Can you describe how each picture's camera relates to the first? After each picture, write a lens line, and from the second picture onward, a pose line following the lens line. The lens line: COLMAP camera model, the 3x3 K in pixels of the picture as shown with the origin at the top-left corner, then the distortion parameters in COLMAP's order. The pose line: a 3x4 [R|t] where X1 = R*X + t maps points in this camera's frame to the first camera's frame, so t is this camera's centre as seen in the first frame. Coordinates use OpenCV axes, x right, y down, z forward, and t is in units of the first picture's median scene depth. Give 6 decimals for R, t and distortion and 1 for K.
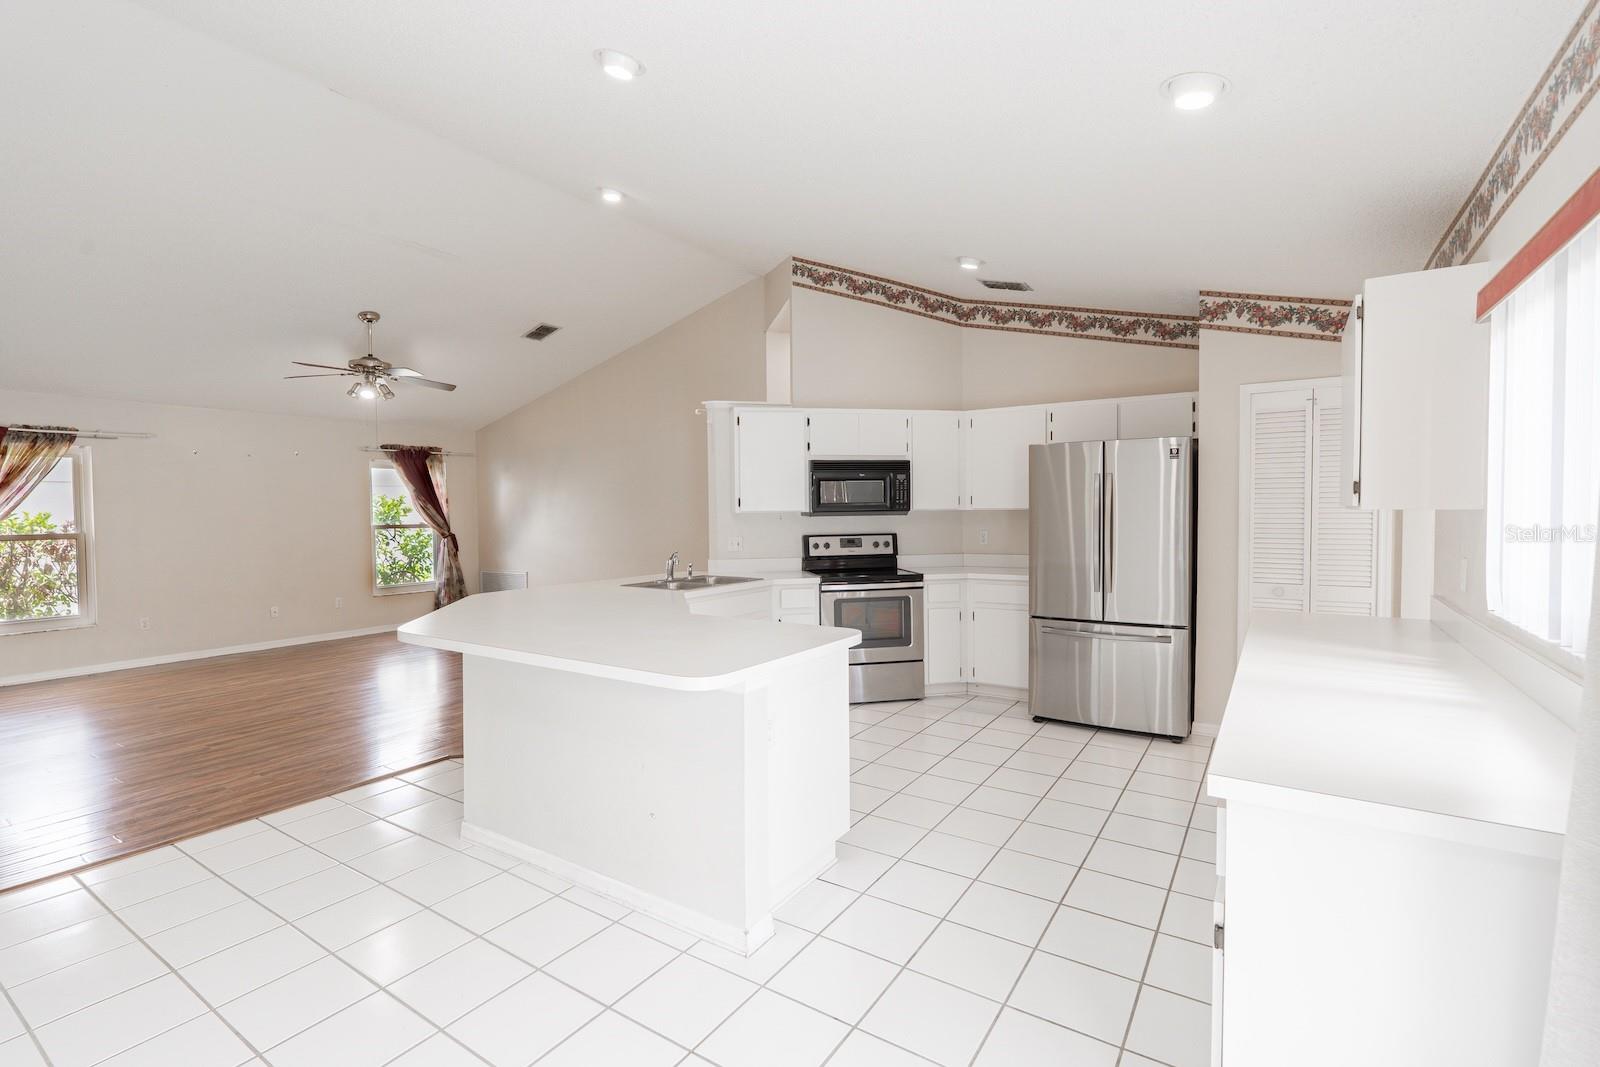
lens RADIAL K [[741.5, 0, 800.0], [0, 741.5, 533.5], [0, 0, 1]] dist [-0.000173, 0.001123]
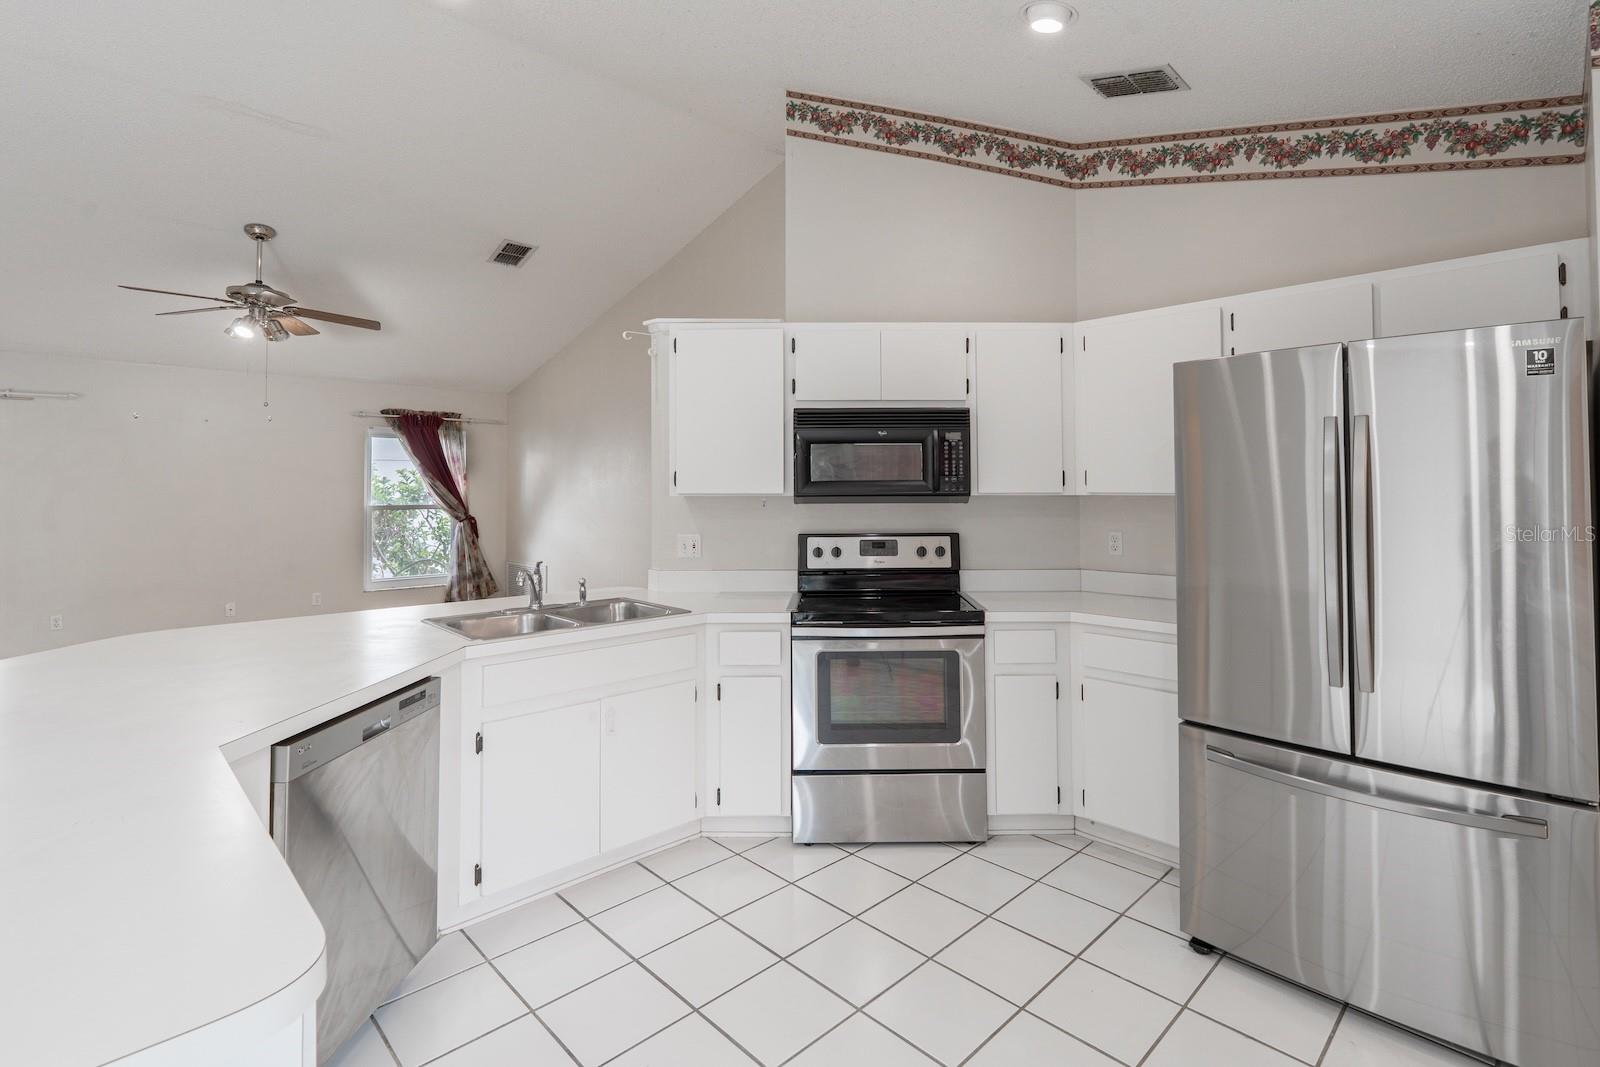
lens RADIAL K [[765.3, 0, 831.7], [0, 765.3, 468.1], [0, 0, 1]] dist [-0.001104, 0.000698]
pose [[0.980121, 0.003454, -0.198372, 0.157404], [-0.015770, 0.998041, -0.060540, -0.014132], [0.197774, 0.062465, 0.978255, 0.390356]]
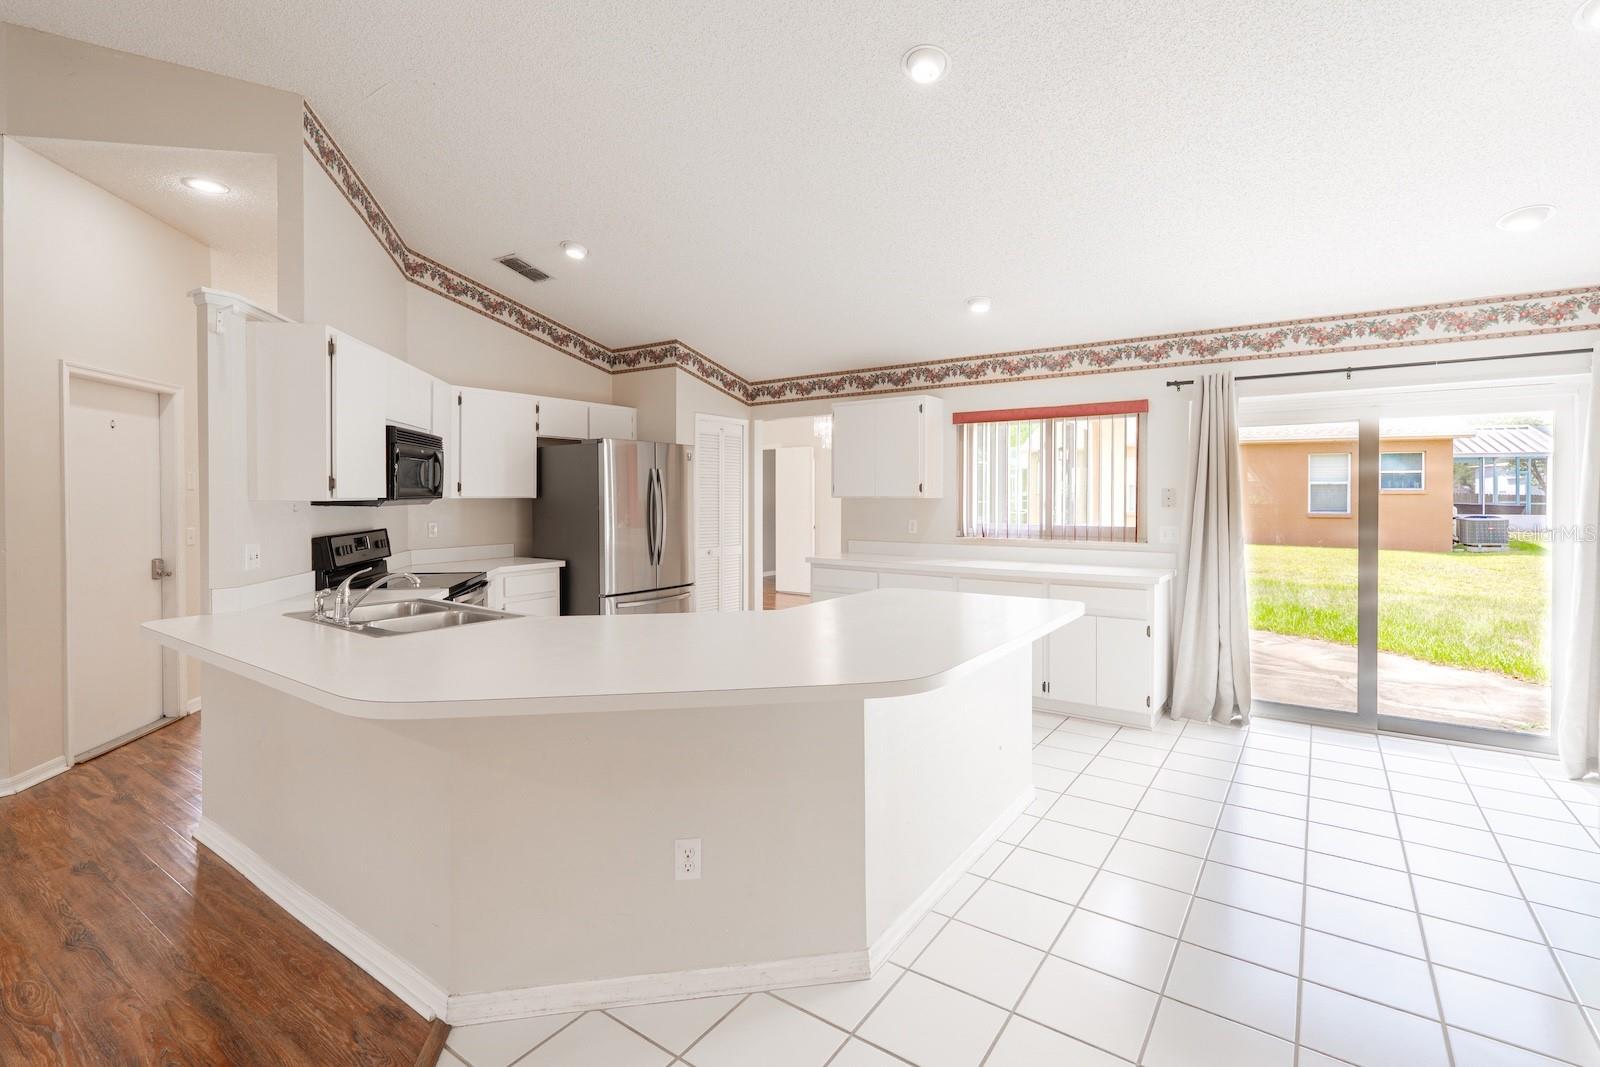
lens RADIAL K [[731.8, 0, 813.2], [0, 731.8, 500.1], [0, 0, 1]] dist [-0.001851, 0.000418]
pose [[0.022224, 0.003462, 0.999747, -0.627212], [0.034462, 0.999397, -0.004227, -0.011802], [-0.999159, 0.034547, 0.022091, 0.560636]]
